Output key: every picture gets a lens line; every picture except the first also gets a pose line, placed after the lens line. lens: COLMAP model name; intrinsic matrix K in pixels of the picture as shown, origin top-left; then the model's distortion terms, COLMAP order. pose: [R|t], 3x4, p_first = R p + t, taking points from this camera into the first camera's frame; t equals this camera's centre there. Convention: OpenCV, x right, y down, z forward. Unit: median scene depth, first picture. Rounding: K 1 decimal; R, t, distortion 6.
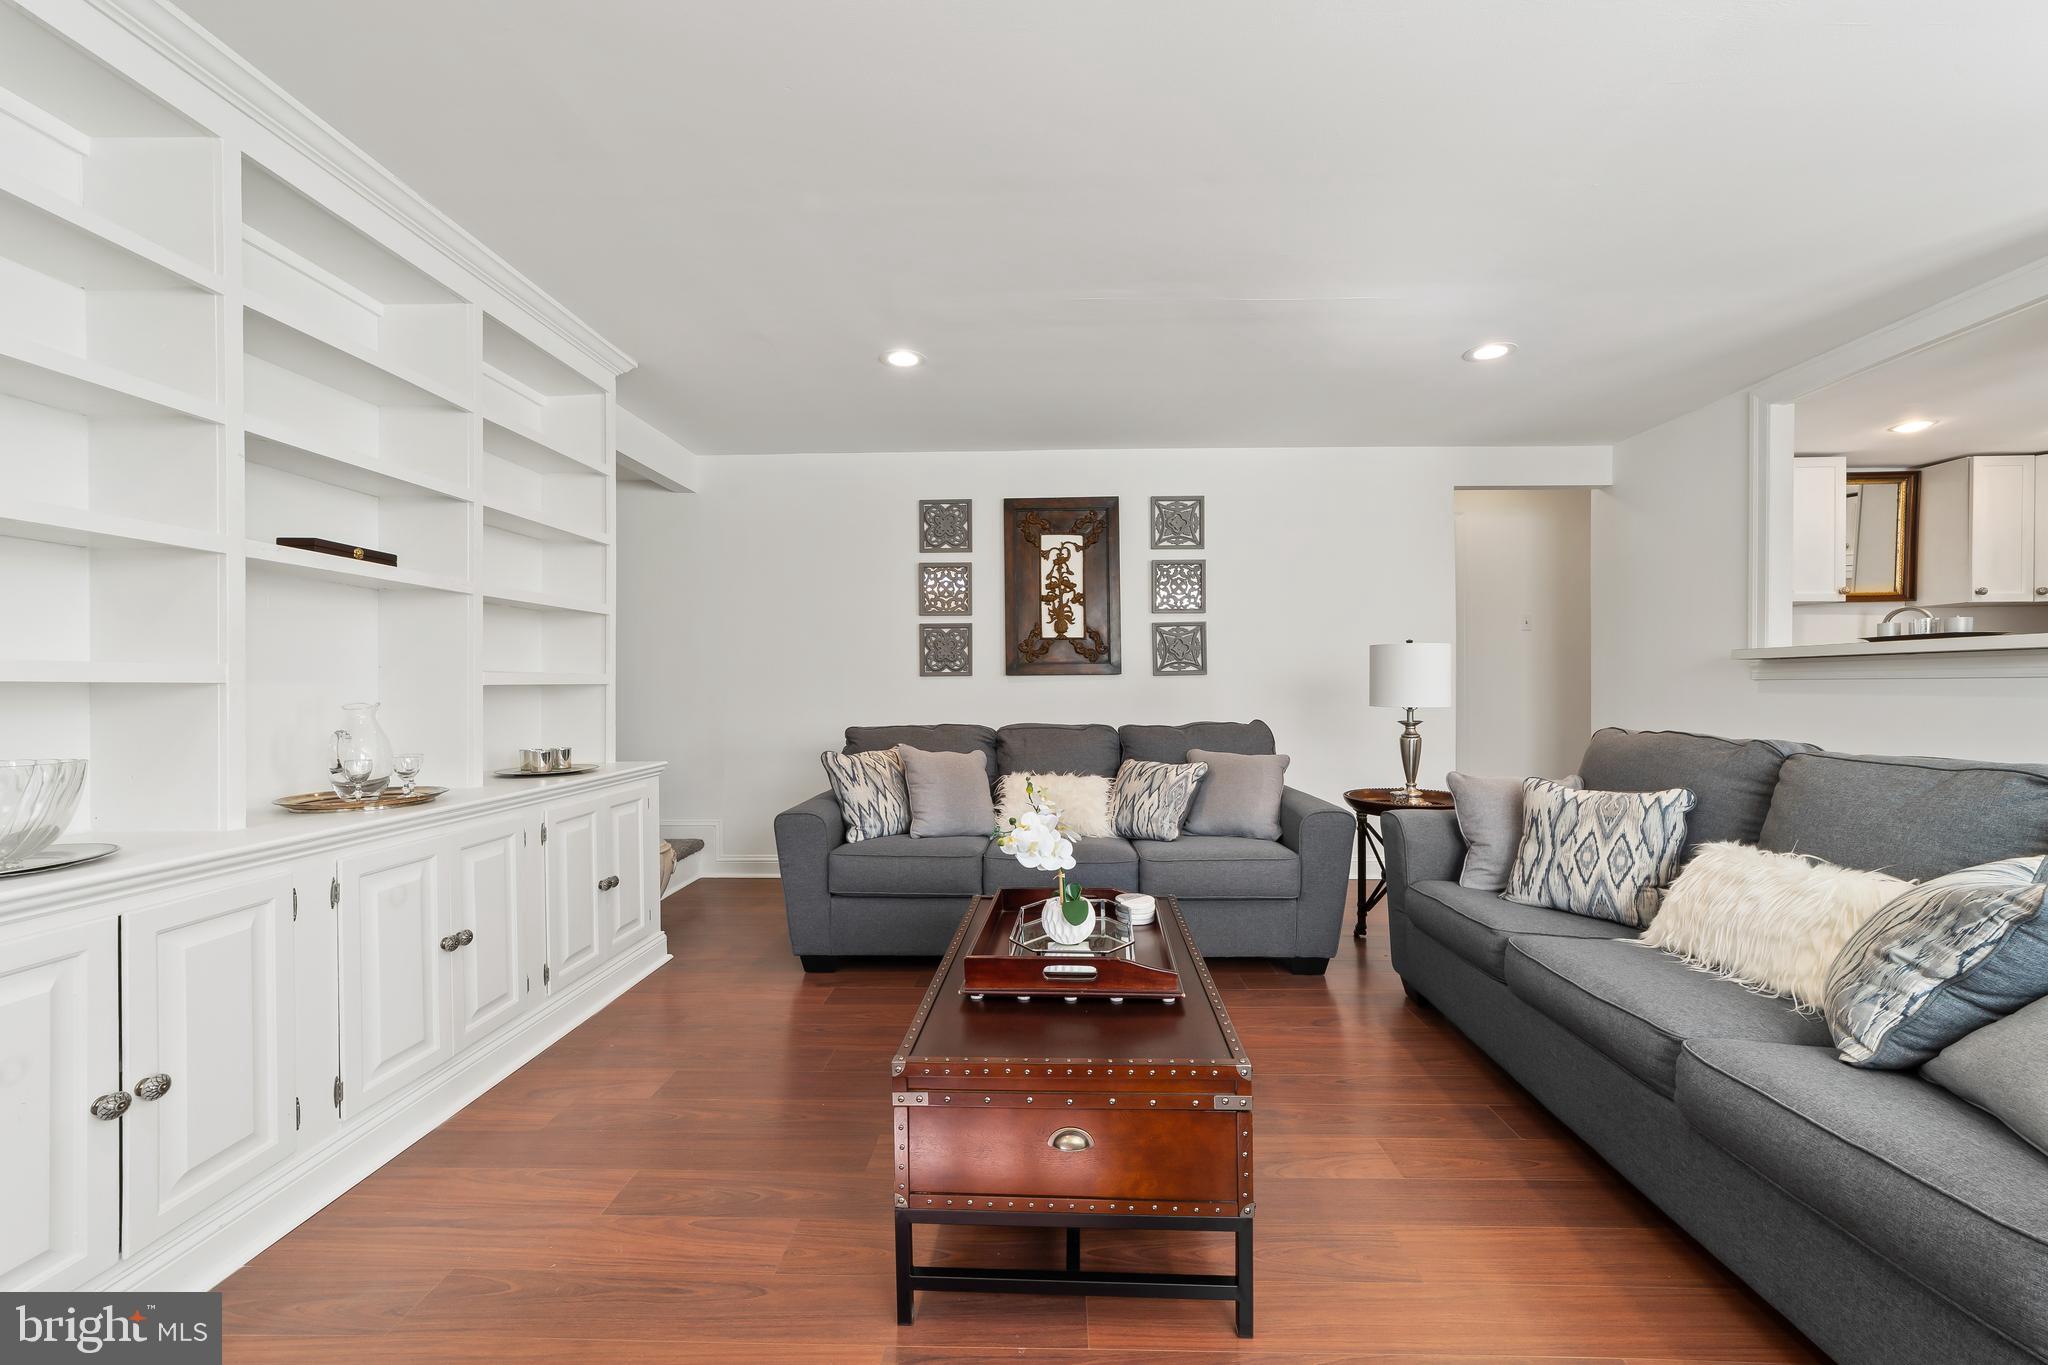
lens RADIAL K [[794.1, 0, 1015.8], [0, 794.1, 687.3], [0, 0, 1]] dist [-0.016561, 0.007637]
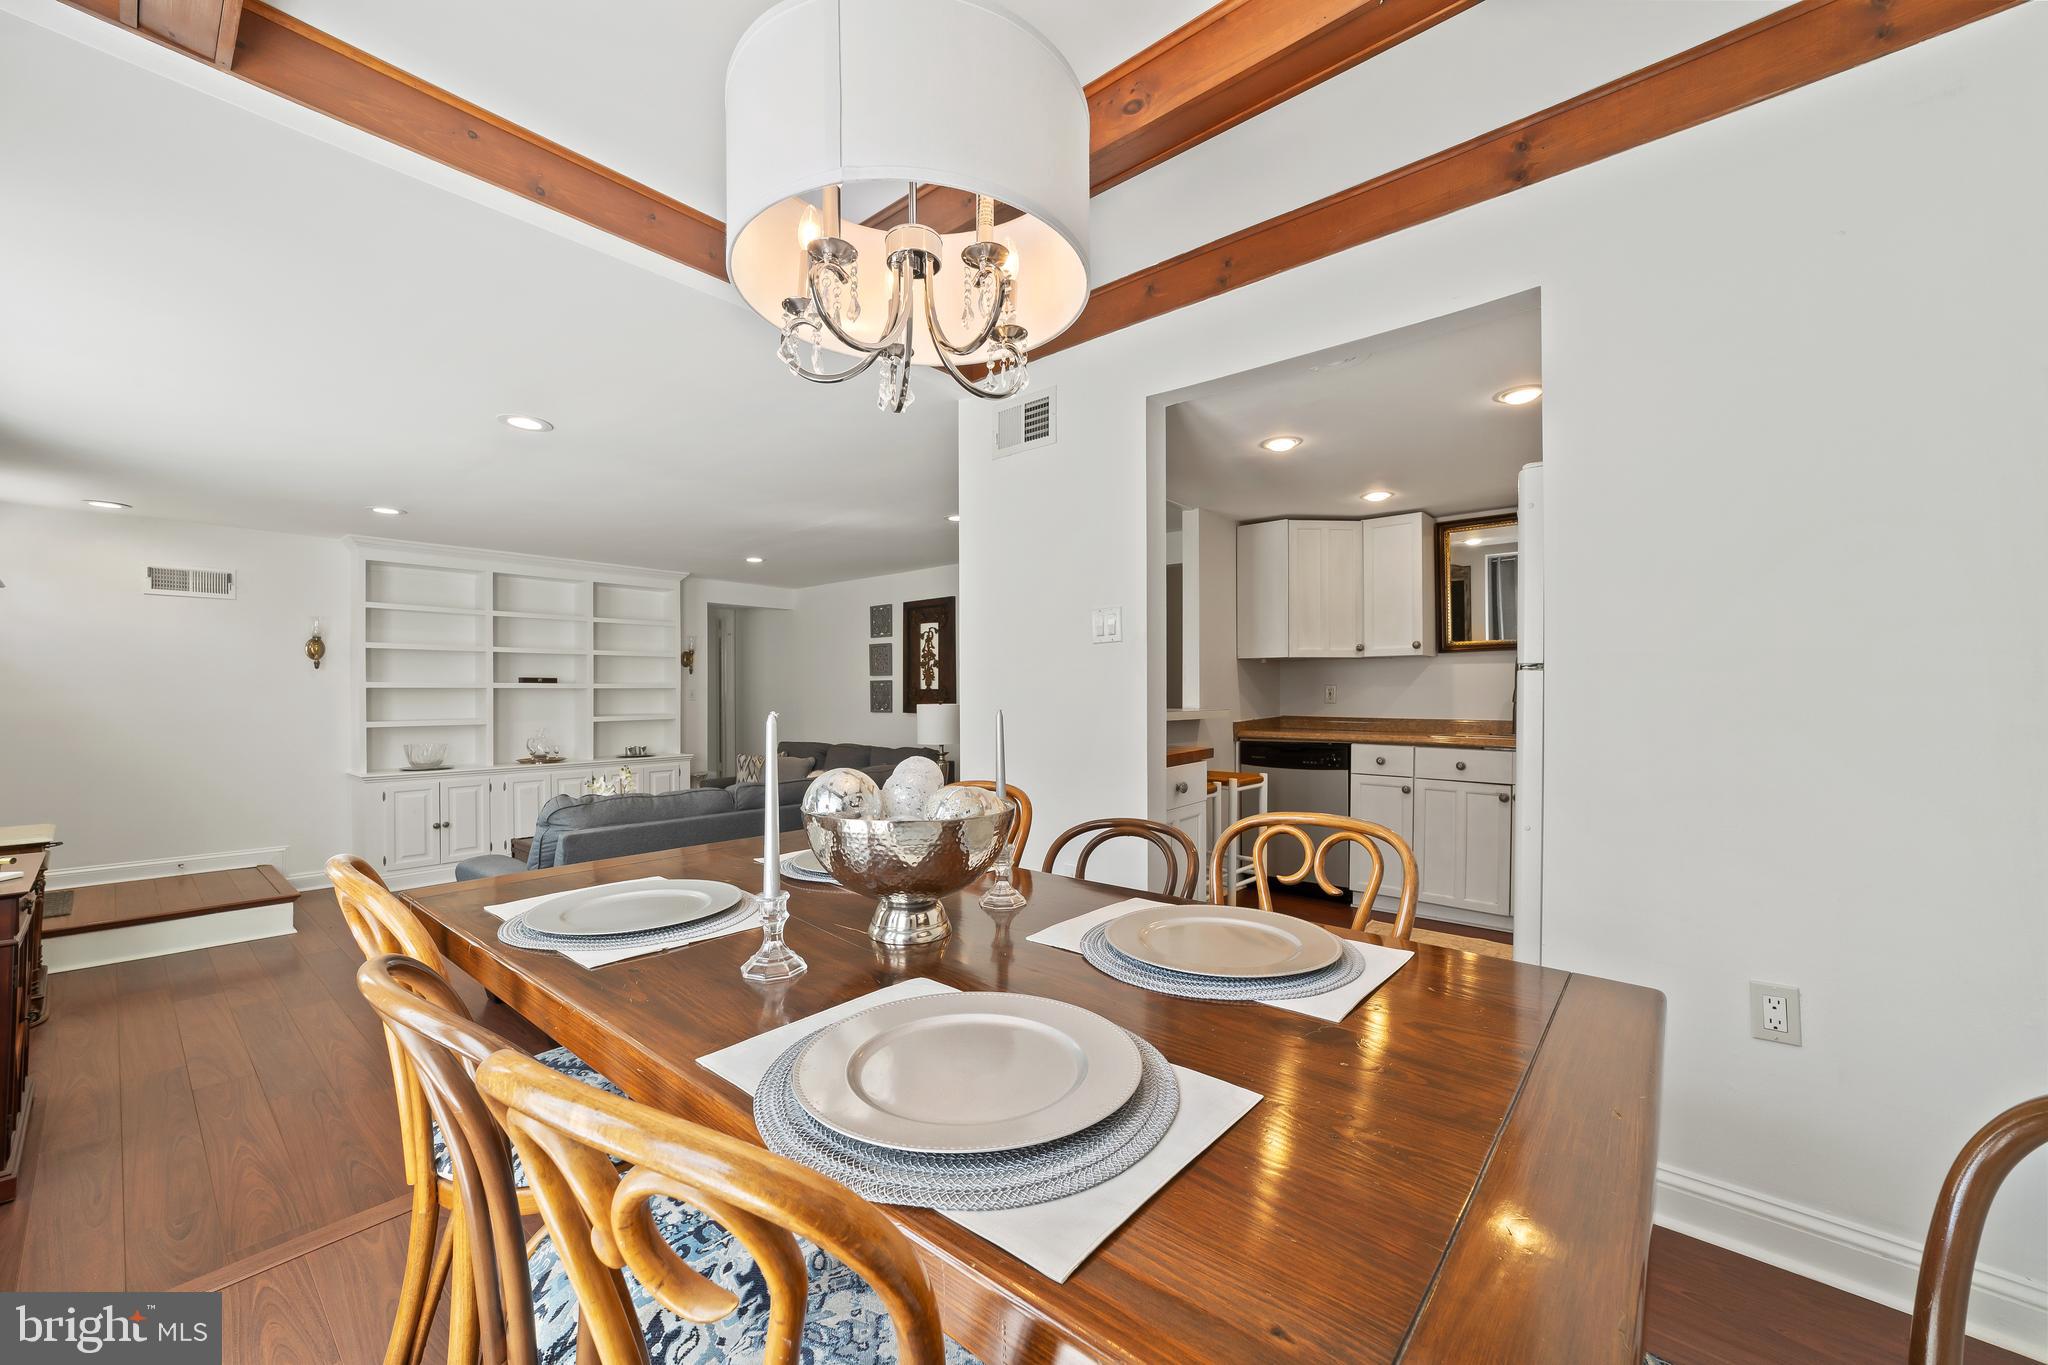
lens RADIAL K [[814.7, 0, 1032.5], [0, 814.7, 692.0], [0, 0, 1]] dist [-0.001114, 0.005897]
pose [[0.770286, 0.001865, -0.637696, 1.234511], [0.000801, 0.999992, 0.003892, -0.062768], [0.637698, -0.003509, 0.770278, -0.103045]]
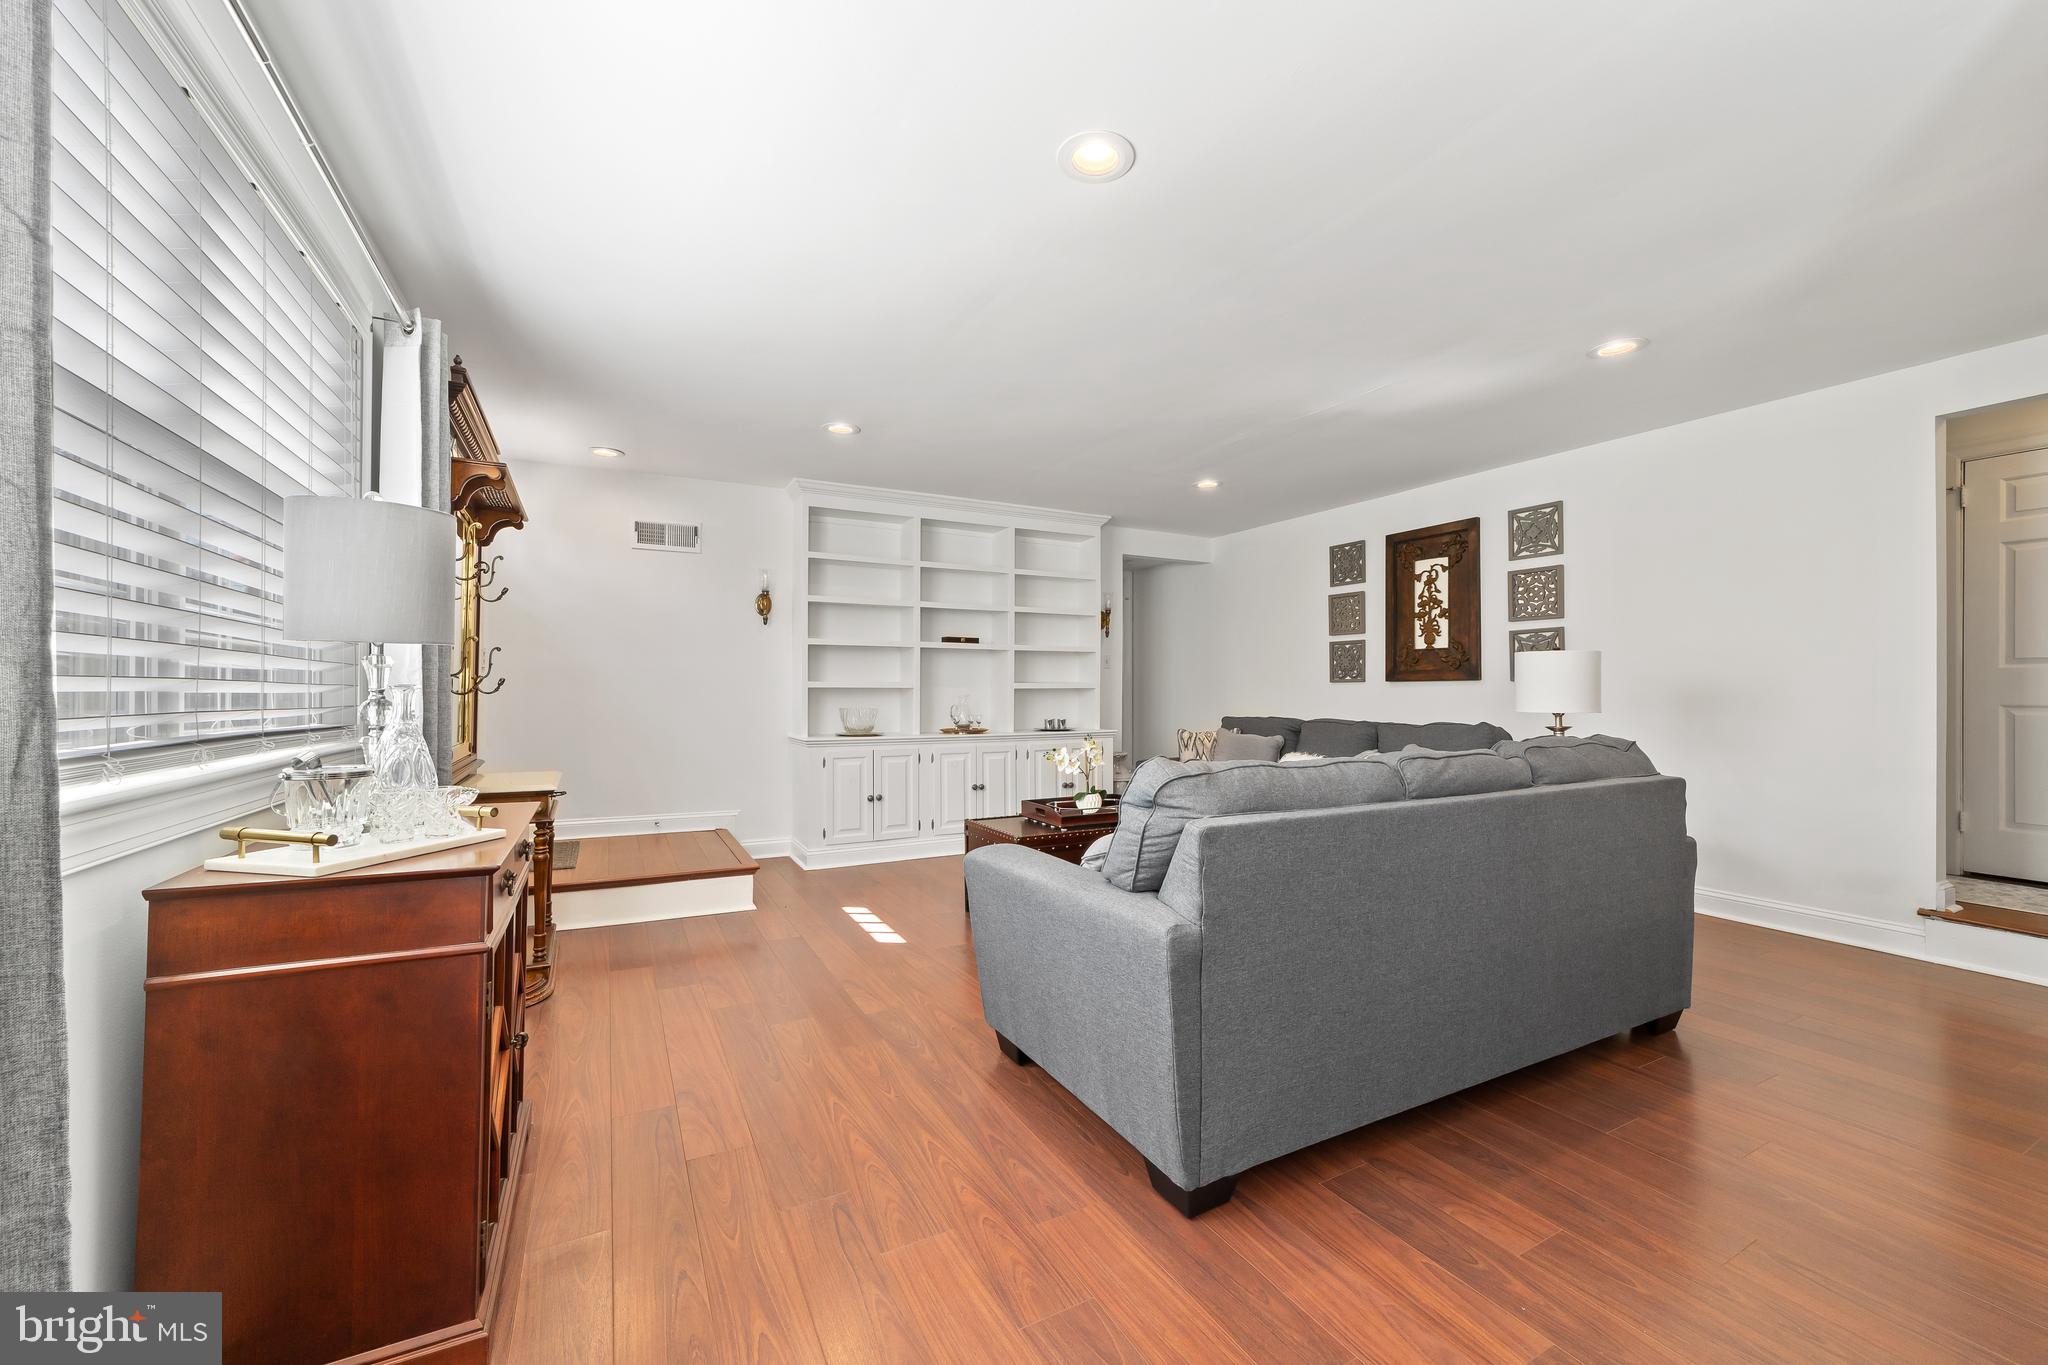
lens RADIAL K [[810.9, 0, 1024.0], [0, 810.9, 682.5], [0, 0, 1]] dist [-0.018698, 0.008593]
pose [[0.488940, -0.002494, -0.872314, 0.788195], [-0.003577, 0.999982, -0.004864, -0.005398], [0.872310, 0.005498, 0.488922, -0.083411]]
